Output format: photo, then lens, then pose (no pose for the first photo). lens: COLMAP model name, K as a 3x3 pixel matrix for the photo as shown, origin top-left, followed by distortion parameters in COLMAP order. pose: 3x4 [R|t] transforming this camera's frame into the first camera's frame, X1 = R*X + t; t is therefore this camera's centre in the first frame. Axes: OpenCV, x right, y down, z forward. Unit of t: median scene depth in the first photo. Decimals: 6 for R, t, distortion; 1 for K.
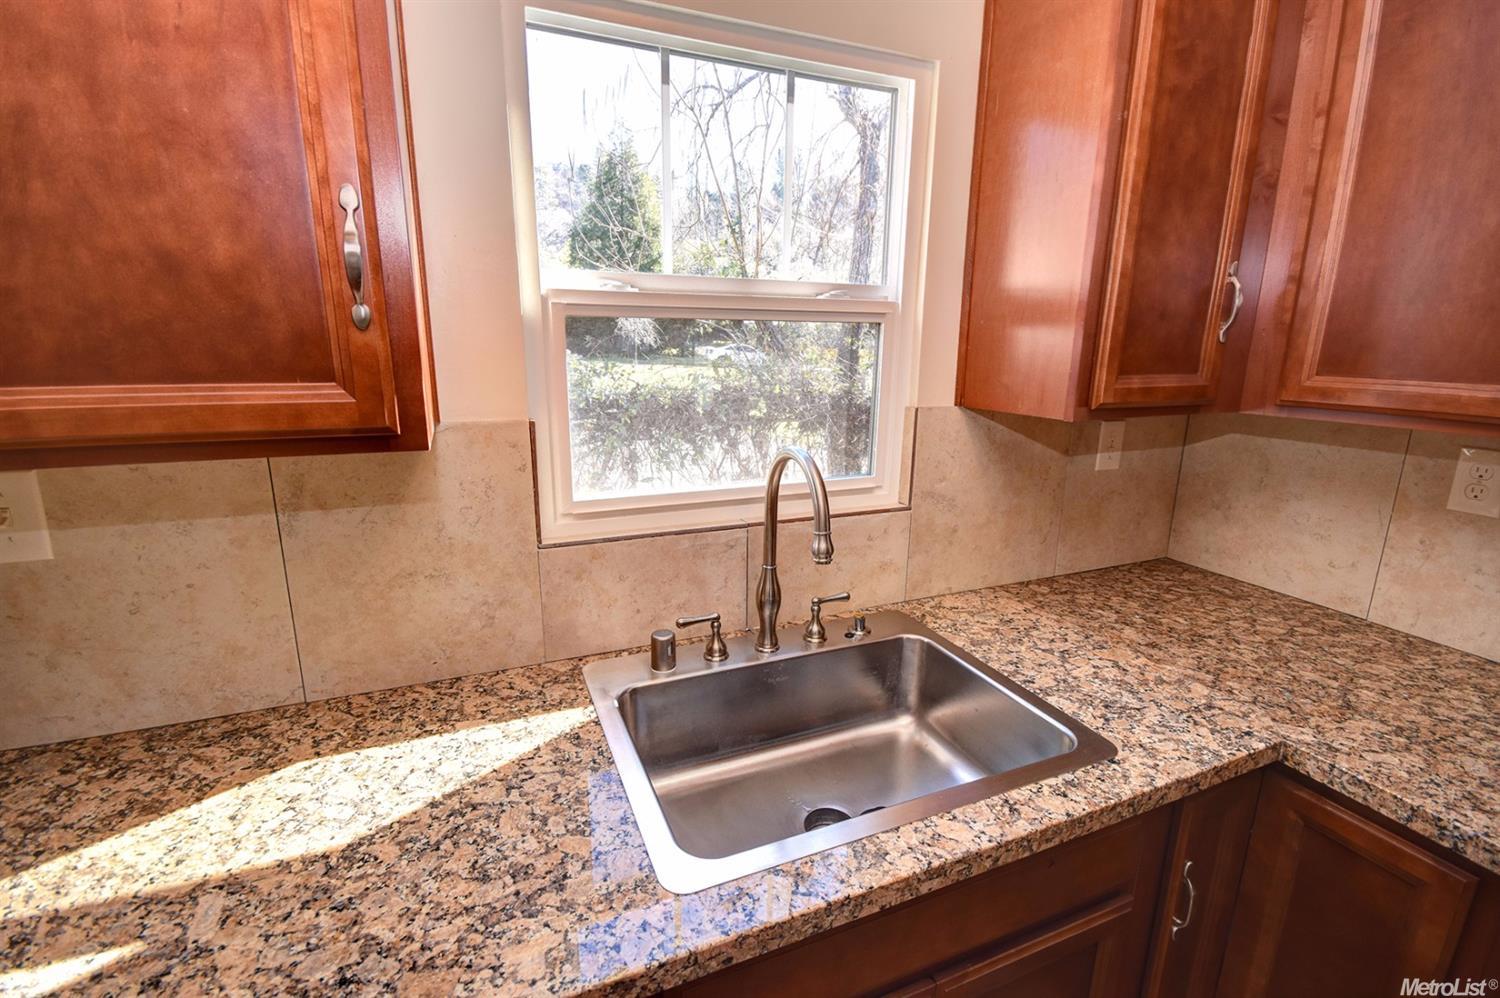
lens RADIAL K [[662.6, 0, 750.0], [0, 662.6, 499.0], [0, 0, 1]] dist [0.017558, -0.017015]
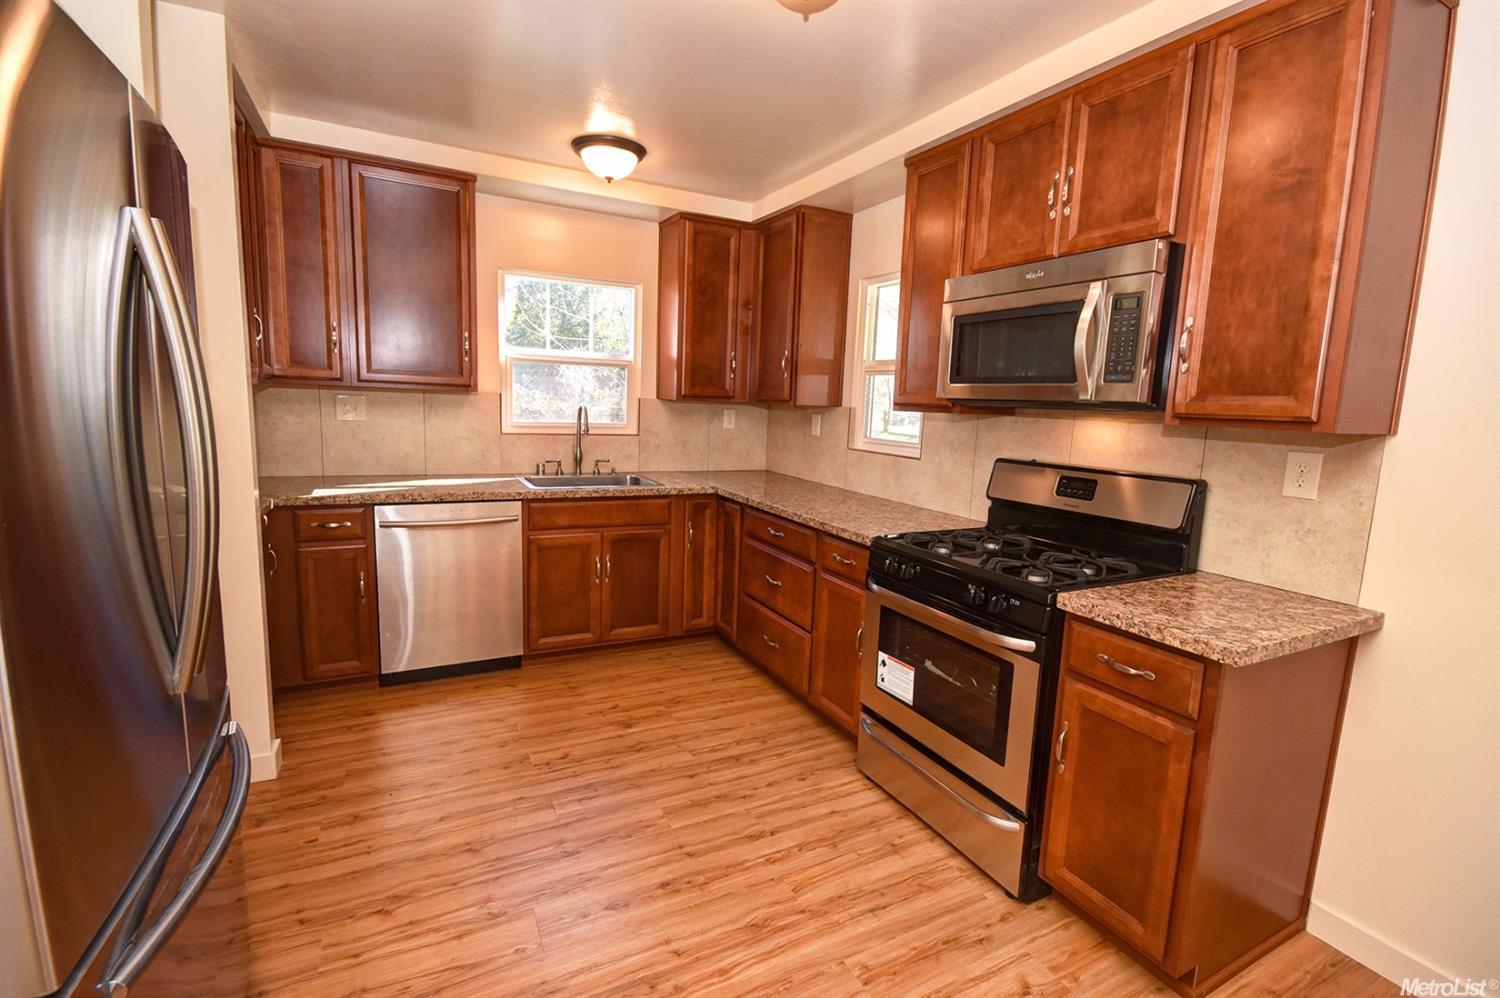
lens RADIAL K [[662.1, 0, 745.5], [0, 662.1, 495.2], [0, 0, 1]] dist [-0.001137, 0.000270]
pose [[0.996435, 0.020604, 0.081808, 0.582704], [-0.013831, 0.996495, -0.082507, 0.604578], [-0.083221, 0.081081, 0.993227, -2.171266]]
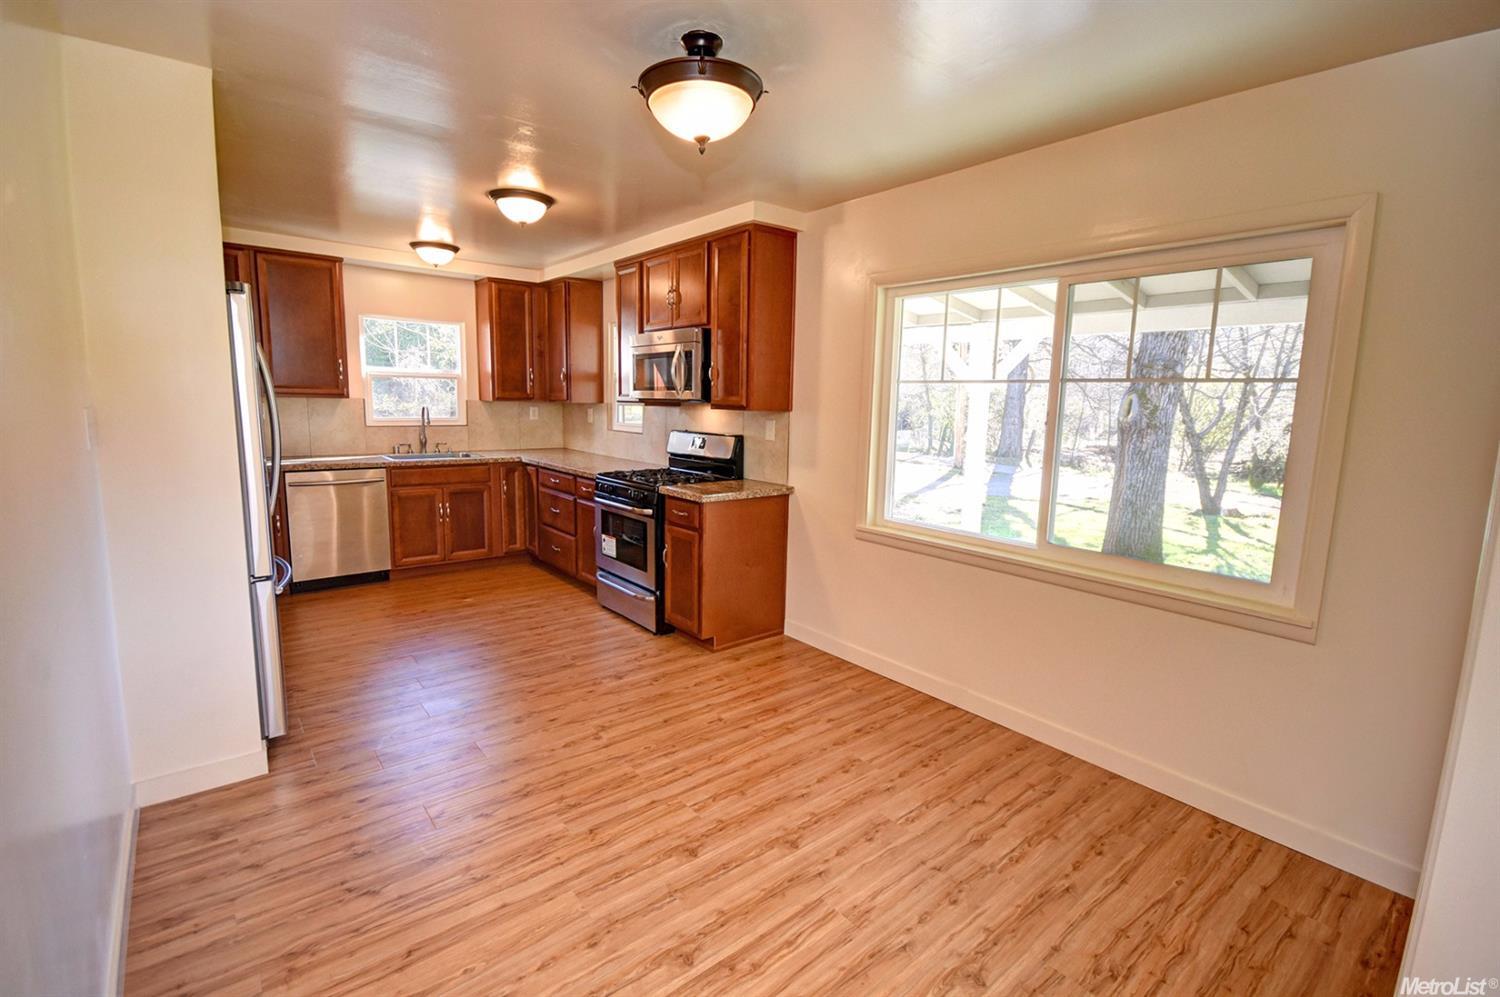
lens RADIAL K [[662.1, 0, 745.5], [0, 662.1, 494.7], [0, 0, 1]] dist [-0.001137, 0.000270]
pose [[0.958812, -0.026300, 0.282823, 0.887982], [0.048693, 0.996183, -0.072441, 0.997635], [-0.279838, 0.083229, 0.956433, -4.034899]]
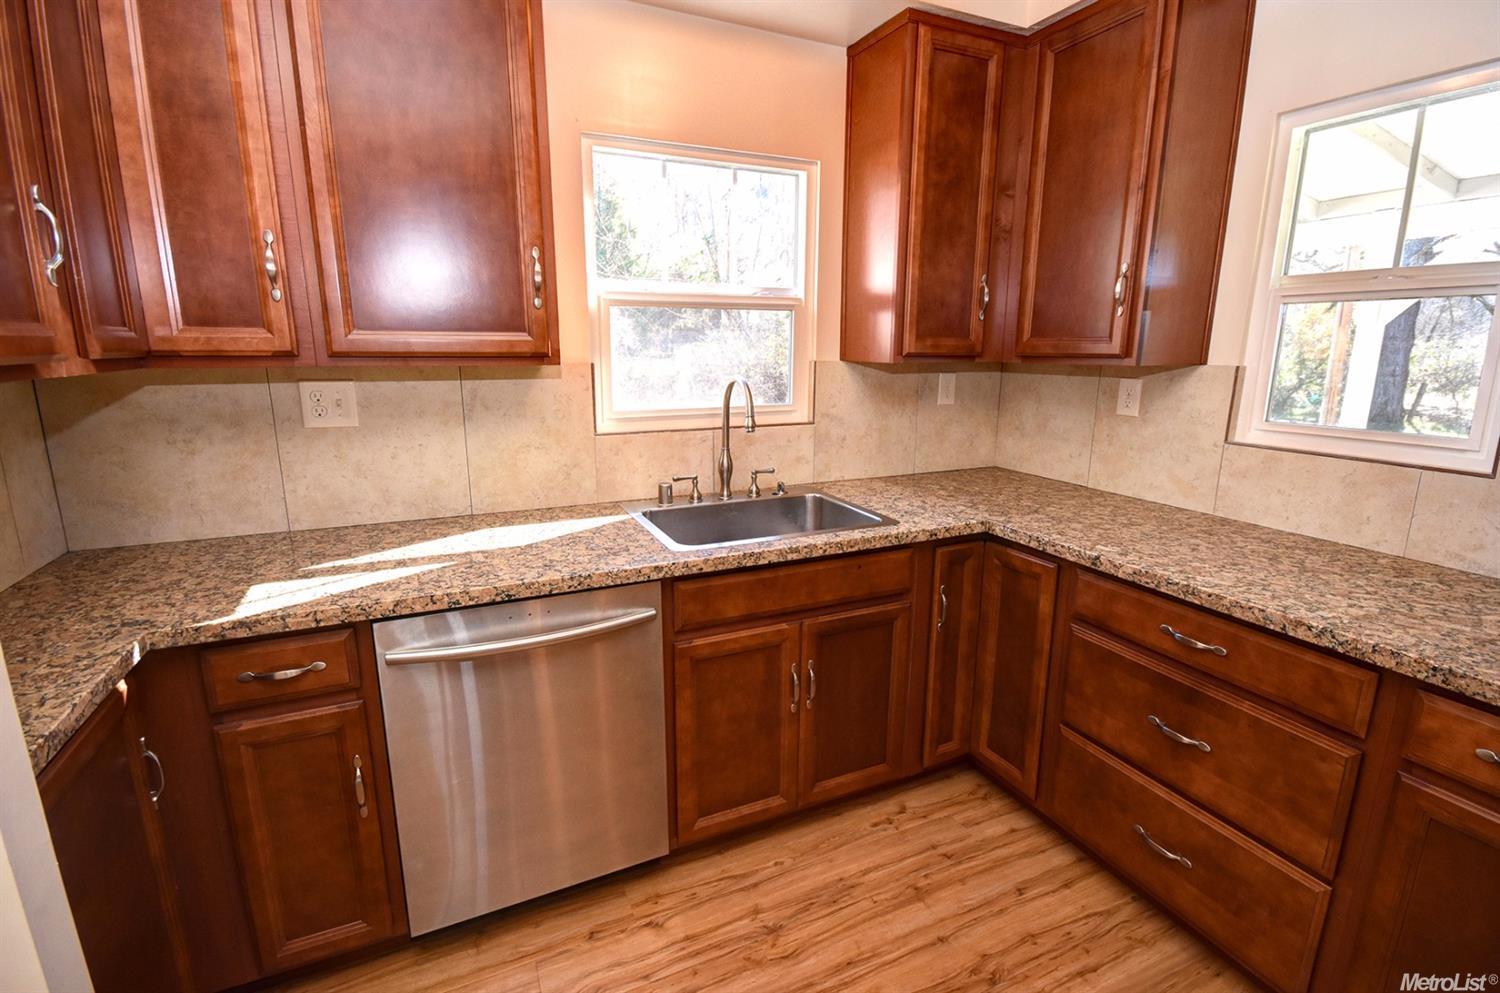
lens RADIAL K [[675.2, 0, 753.9], [0, 675.2, 489.3], [0, 0, 1]] dist [-0.003847, -0.000185]
pose [[0.999378, -0.012676, 0.032923, 0.046722], [0.013290, 0.999740, -0.018518, 0.260299], [-0.032679, 0.018944, 0.999286, -0.827592]]
